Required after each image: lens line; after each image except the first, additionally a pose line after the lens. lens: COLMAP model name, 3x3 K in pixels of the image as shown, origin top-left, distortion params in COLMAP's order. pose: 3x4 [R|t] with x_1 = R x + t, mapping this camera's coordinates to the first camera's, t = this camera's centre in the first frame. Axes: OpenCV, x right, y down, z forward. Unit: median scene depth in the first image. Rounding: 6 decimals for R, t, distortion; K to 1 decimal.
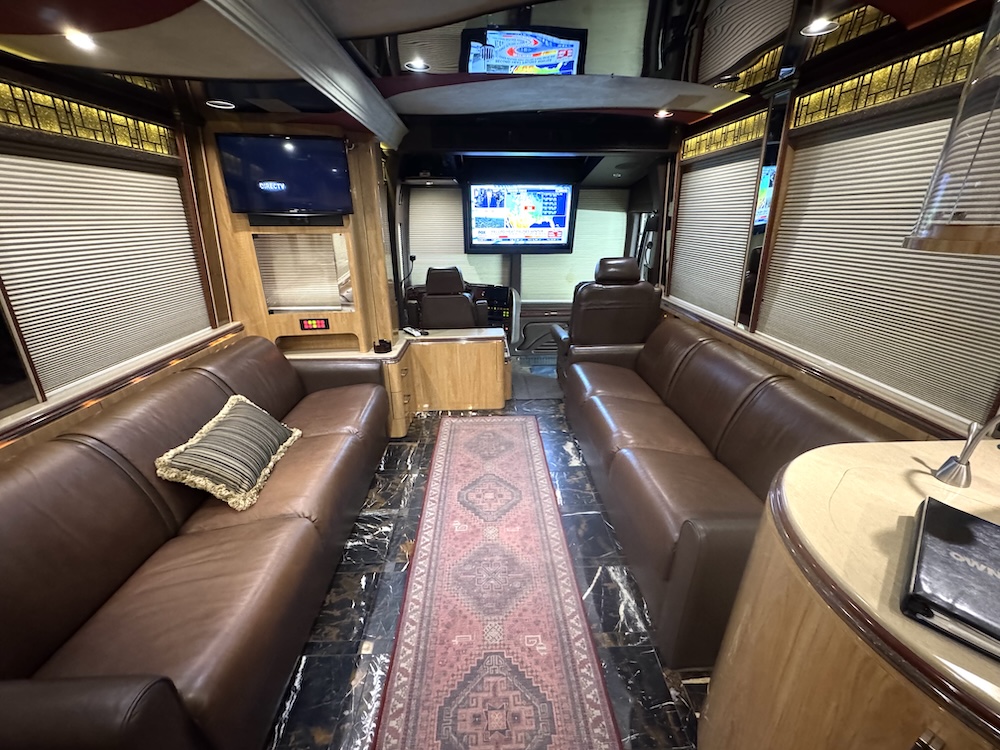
lens RADIAL K [[396.2, 0, 500.0], [0, 396.2, 375.0], [0, 0, 1]] dist [-0.001367, -0.000159]
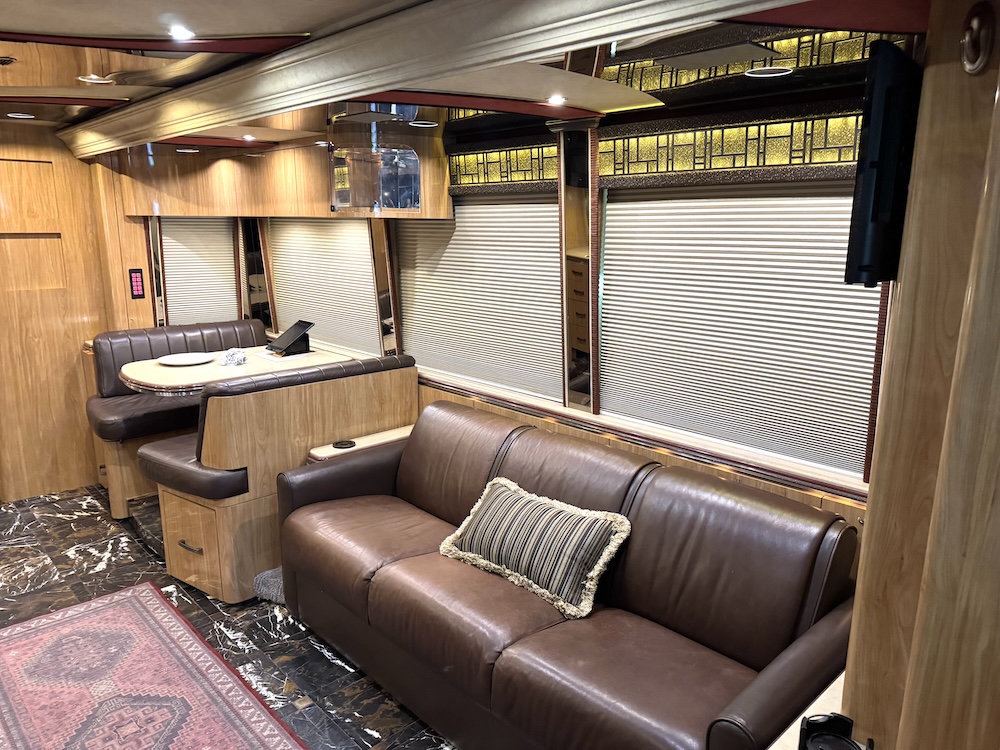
lens RADIAL K [[699.3, 0, 501.0], [0, 699.3, 379.0], [0, 0, 1]] dist [0.070934, -0.087276]
pose [[-0.753221, 0.134303, -0.643910, 0.171877], [-0.252292, 0.845072, 0.471382, -0.524124], [0.607459, 0.517509, -0.602643, 1.185619]]
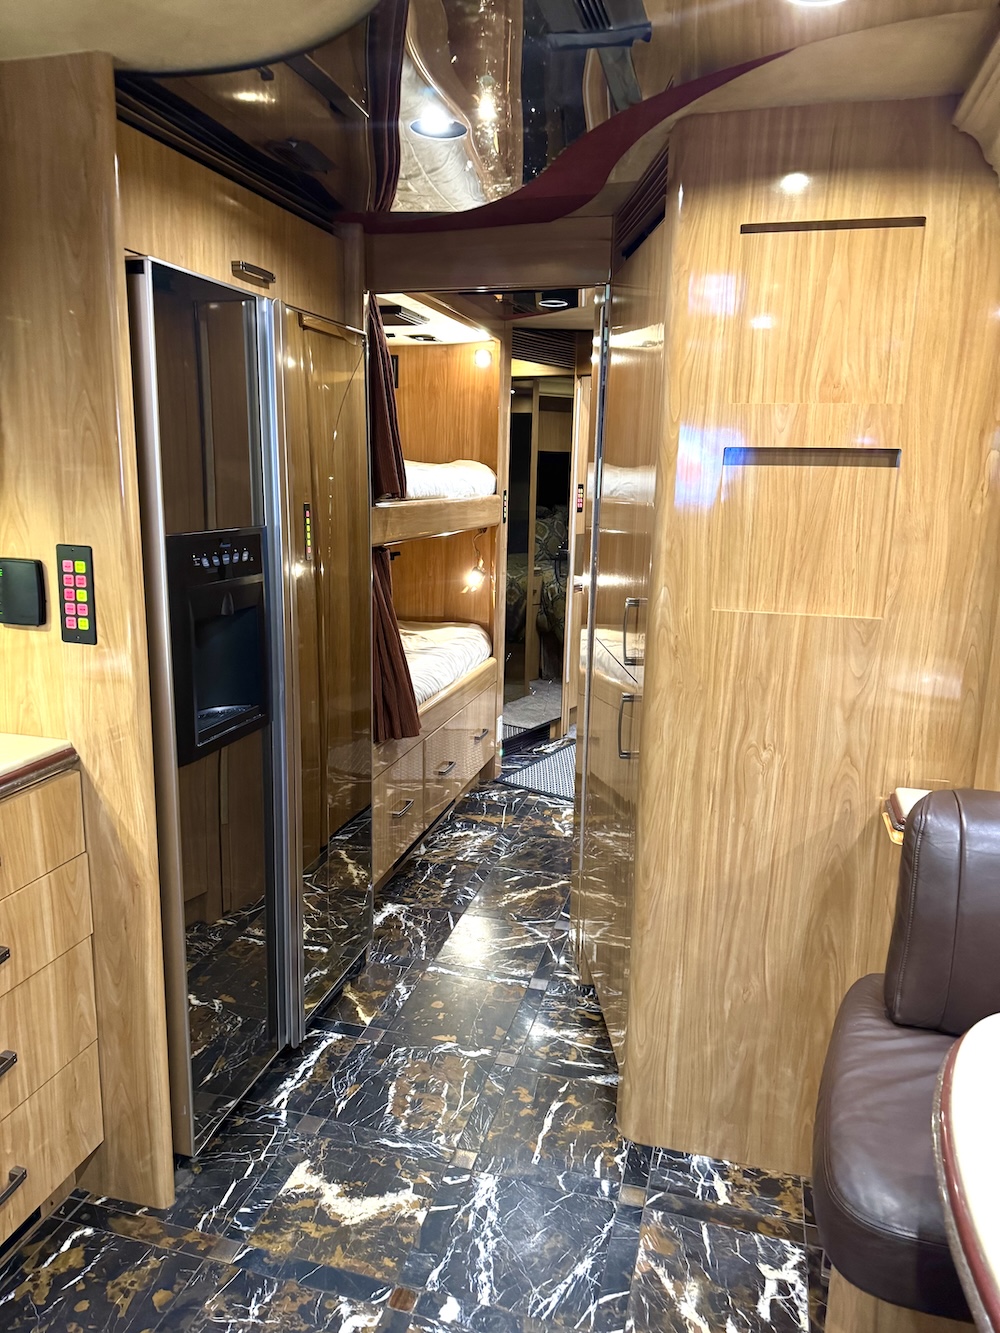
lens RADIAL K [[944.7, 0, 491.1], [0, 944.7, 660.2], [0, 0, 1]] dist [0.019535, -0.022458]
pose [[-0.952386, -0.080133, 0.294175, -0.107333], [0.092523, 0.843387, 0.529281, -0.020569], [-0.290516, 0.531298, -0.795816, 0.074069]]
